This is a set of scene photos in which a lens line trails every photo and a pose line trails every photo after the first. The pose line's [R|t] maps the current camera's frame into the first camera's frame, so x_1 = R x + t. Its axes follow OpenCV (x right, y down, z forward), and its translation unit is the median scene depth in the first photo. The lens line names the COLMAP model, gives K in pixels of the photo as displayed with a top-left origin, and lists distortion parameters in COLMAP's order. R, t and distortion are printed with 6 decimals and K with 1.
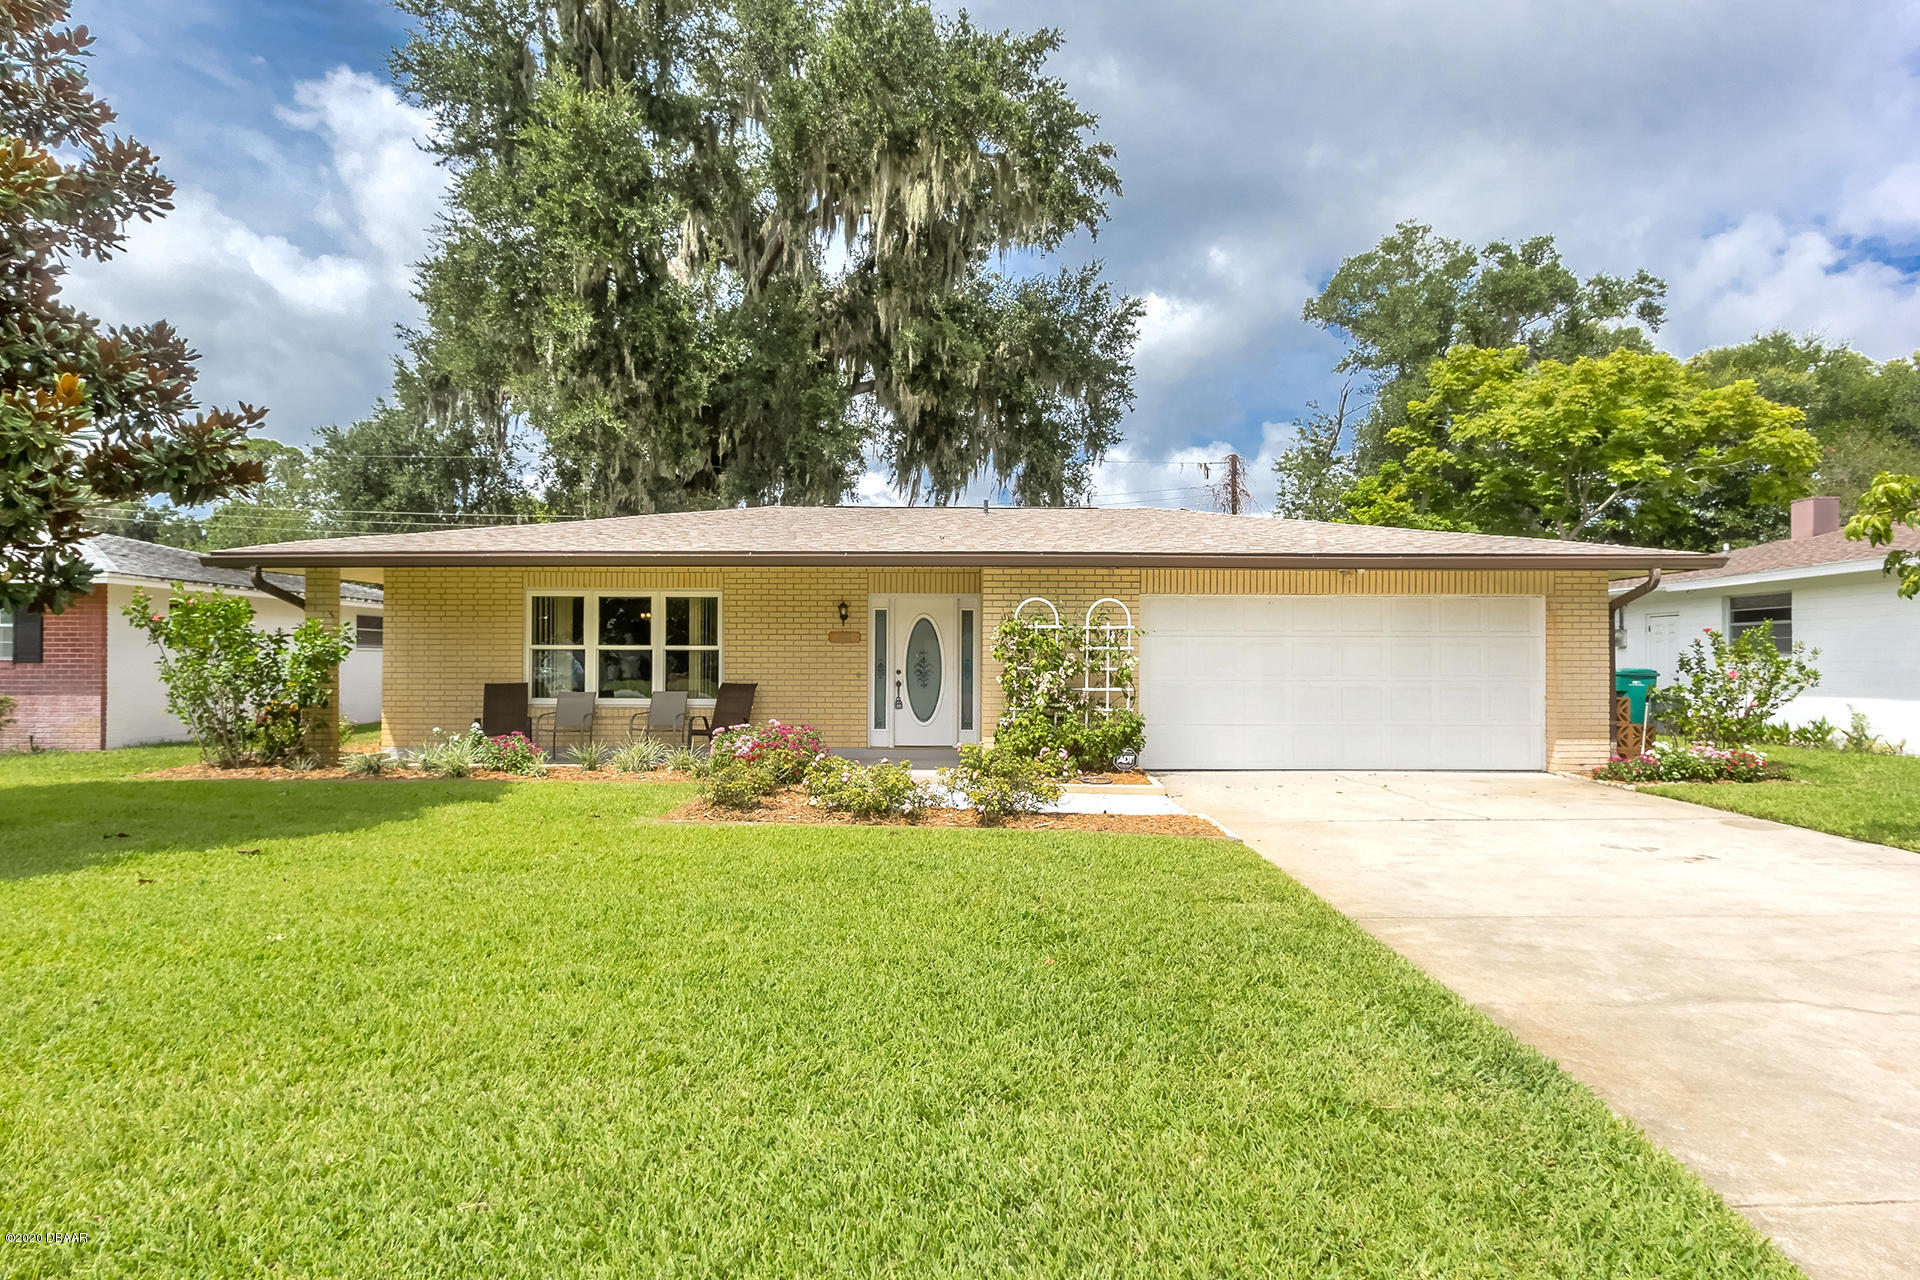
lens RADIAL K [[991.6, 0, 968.1], [0, 991.6, 636.9], [0, 0, 1]] dist [-0.005292, 0.001366]
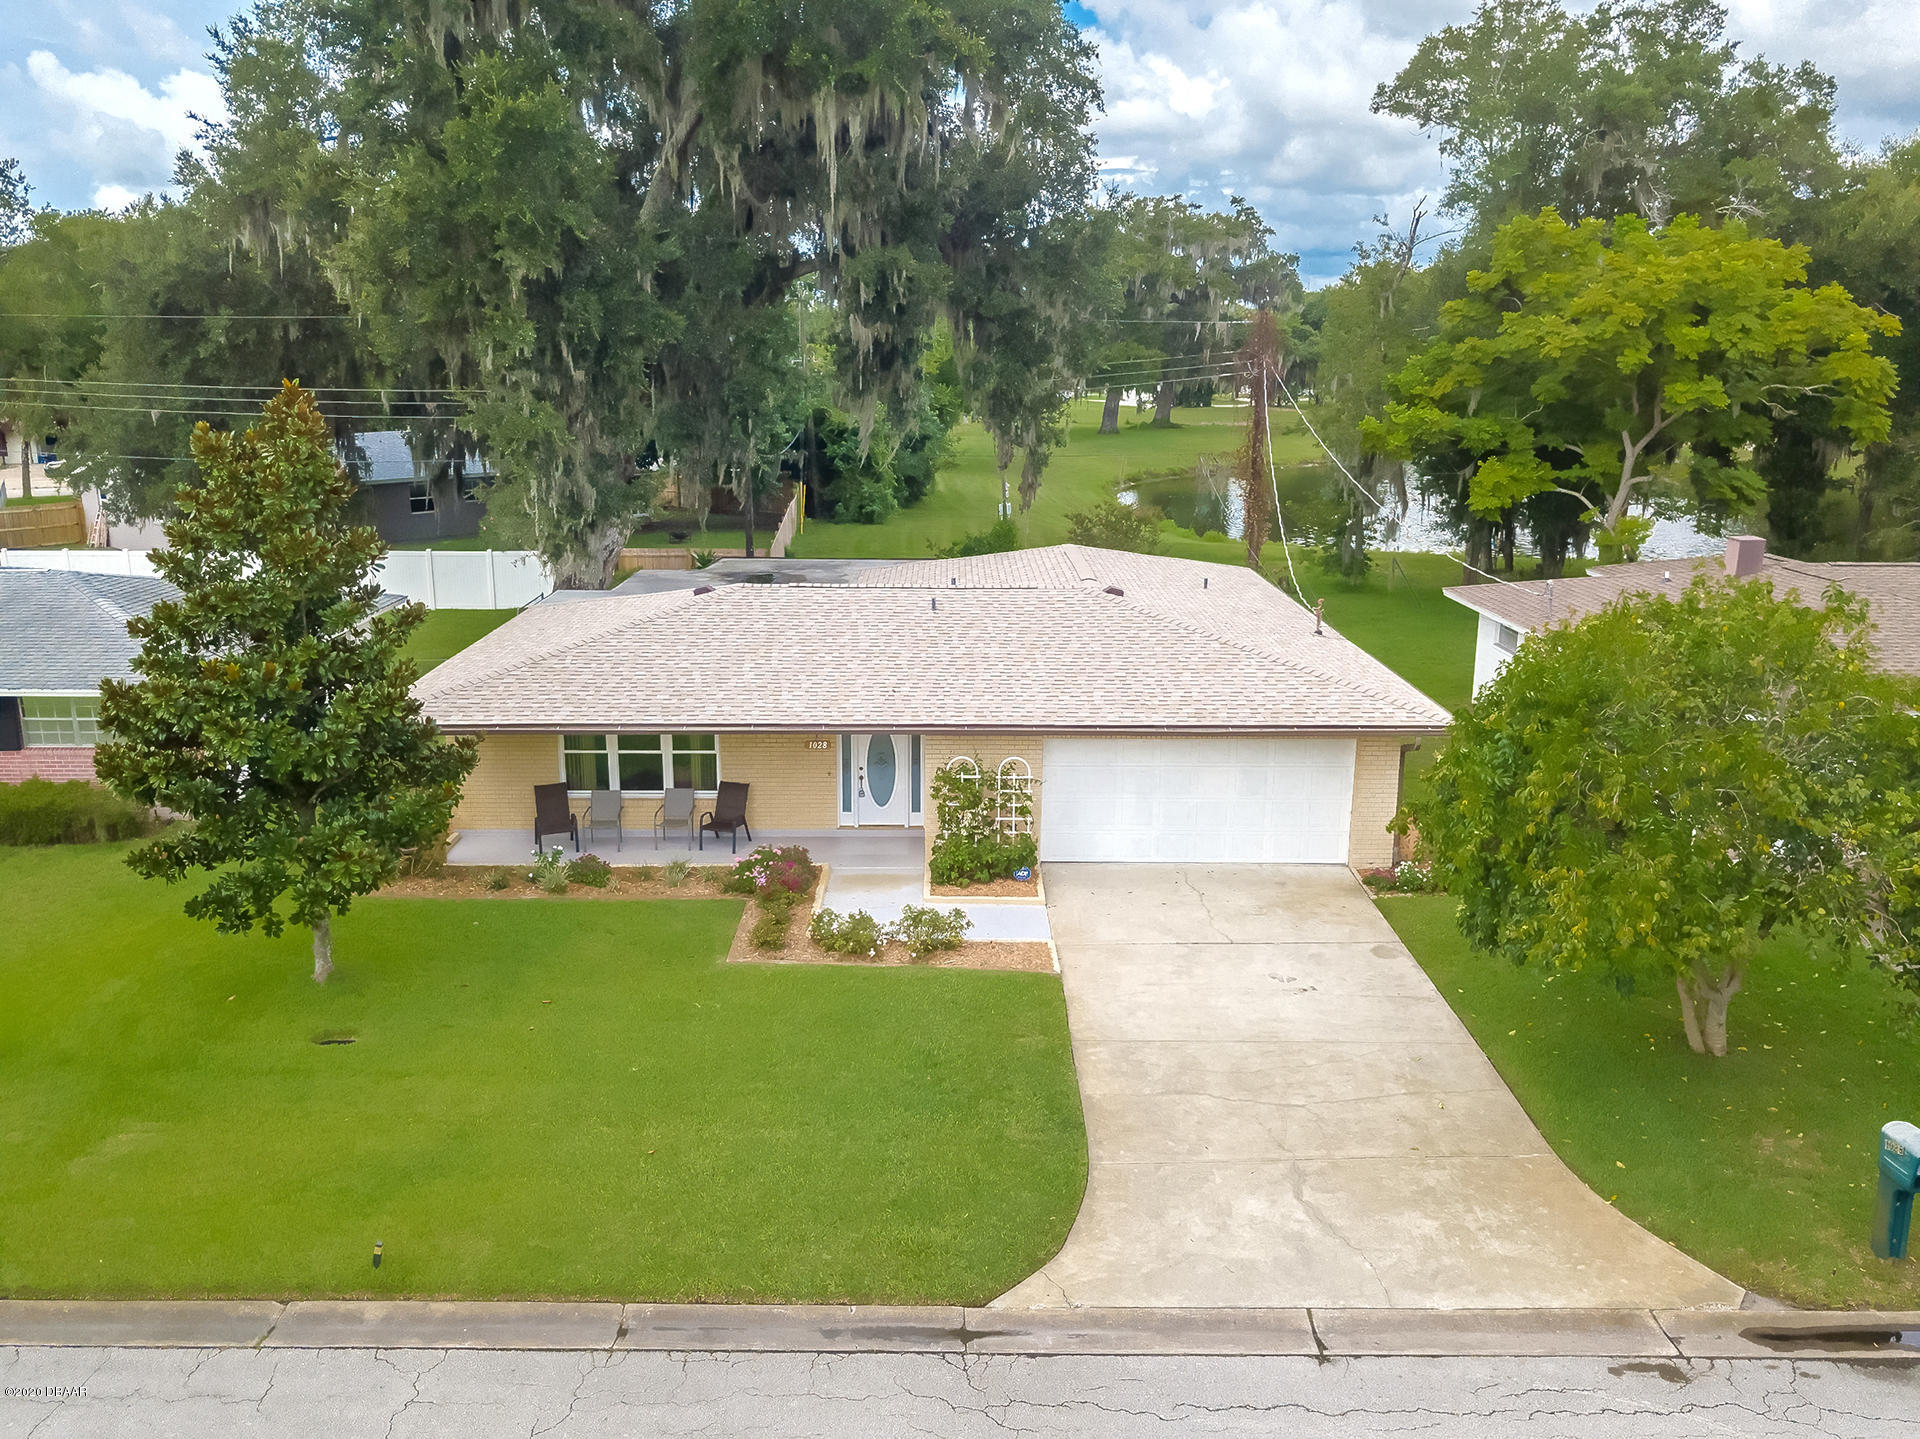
lens RADIAL K [[1576.0, 0, 953.8], [0, 1576.0, 731.3], [0, 0, 1]] dist [0.004815, -0.012104]
pose [[1.000000, 0.000463, -0.000642, 0.048529], [-0.000276, 0.964268, 0.264930, -0.536557], [0.000742, -0.264930, 0.964267, -0.896233]]
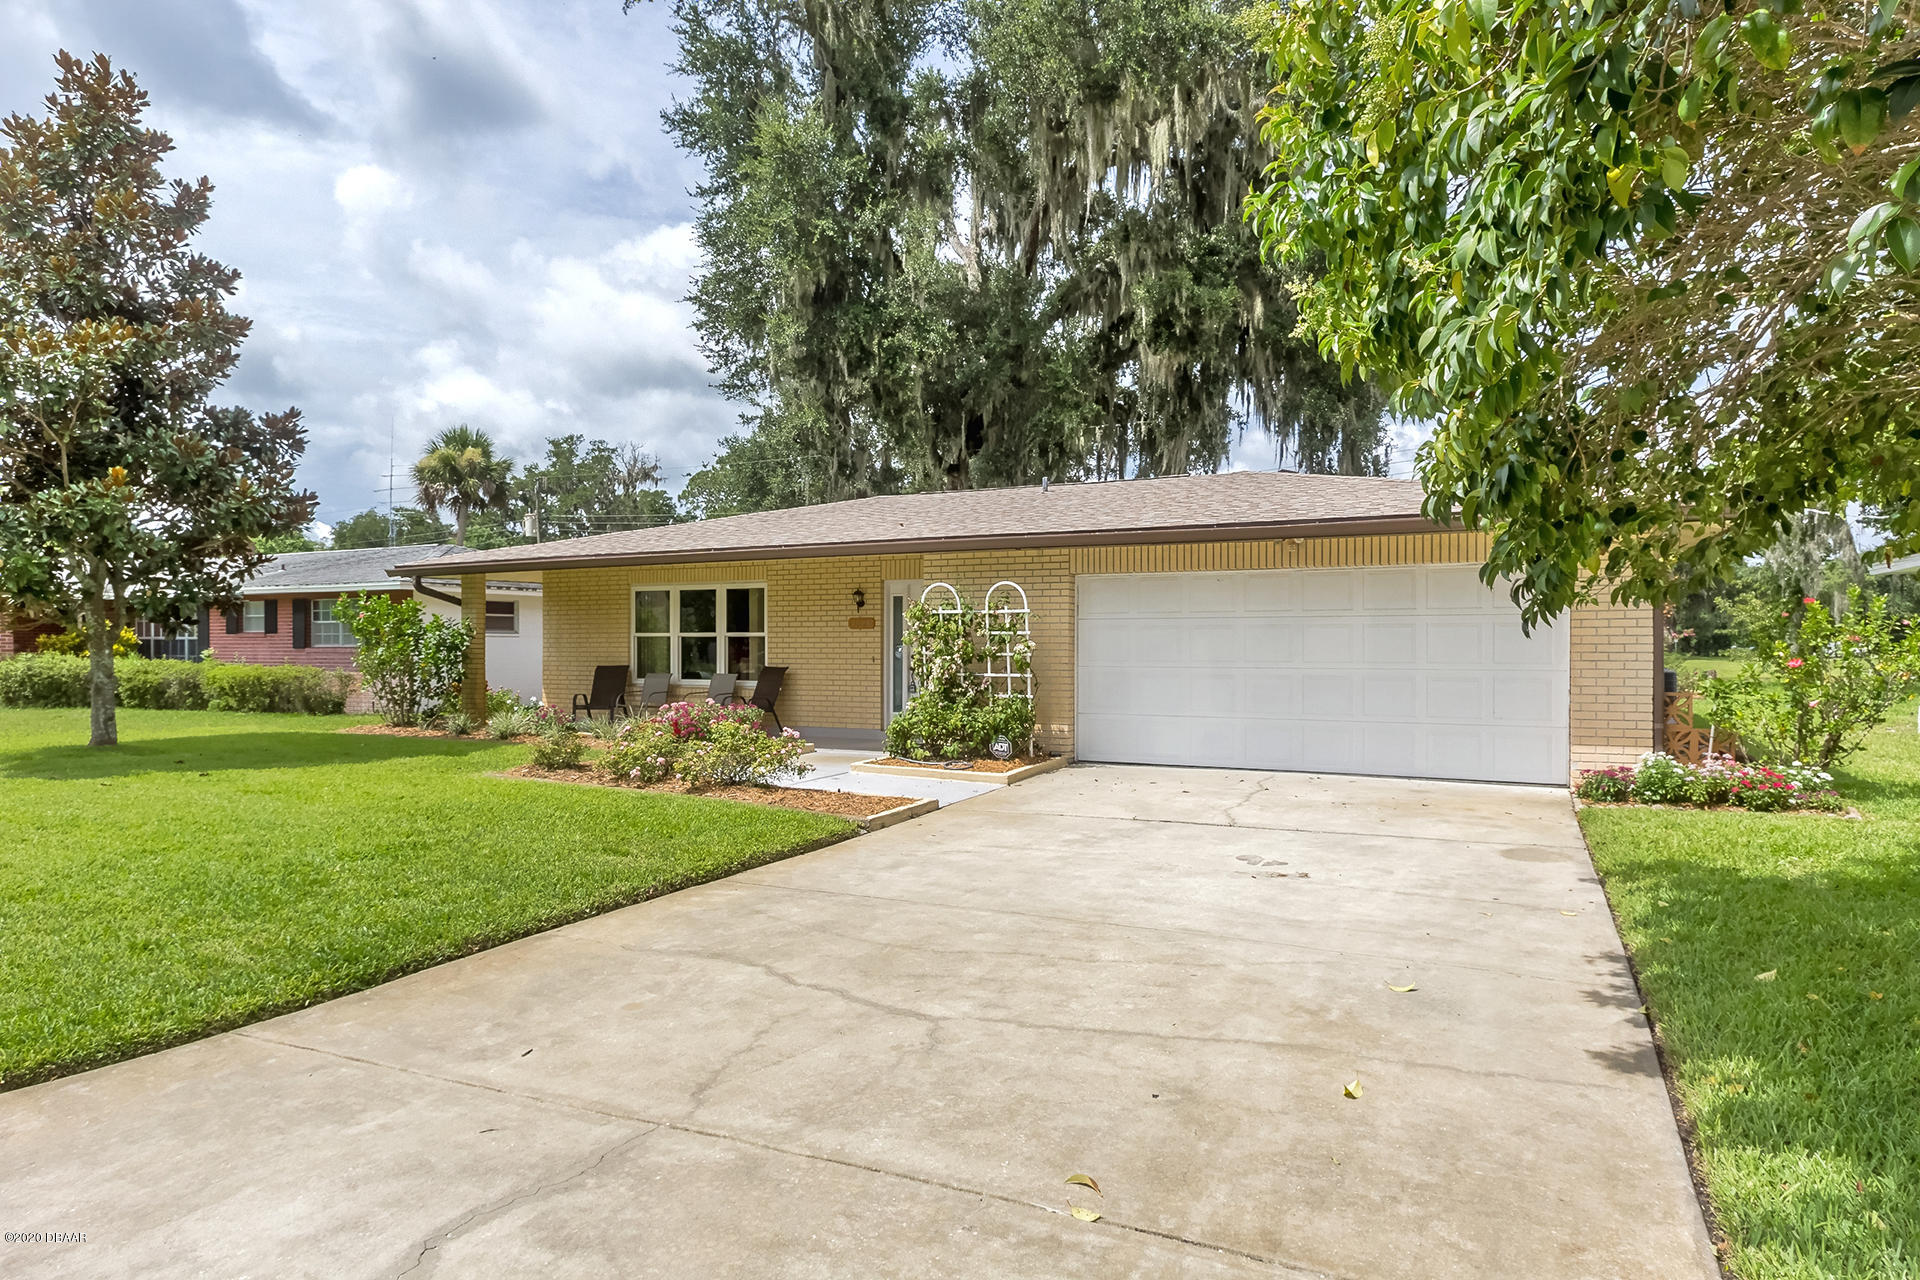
lens RADIAL K [[1106.1, 0, 967.9], [0, 1106.1, 629.0], [0, 0, 1]] dist [-0.001836, -0.000067]
pose [[0.892736, -0.009329, -0.450483, 0.494472], [0.013551, 0.999889, 0.006148, 0.000605], [0.450376, -0.011593, 0.892764, 0.013527]]
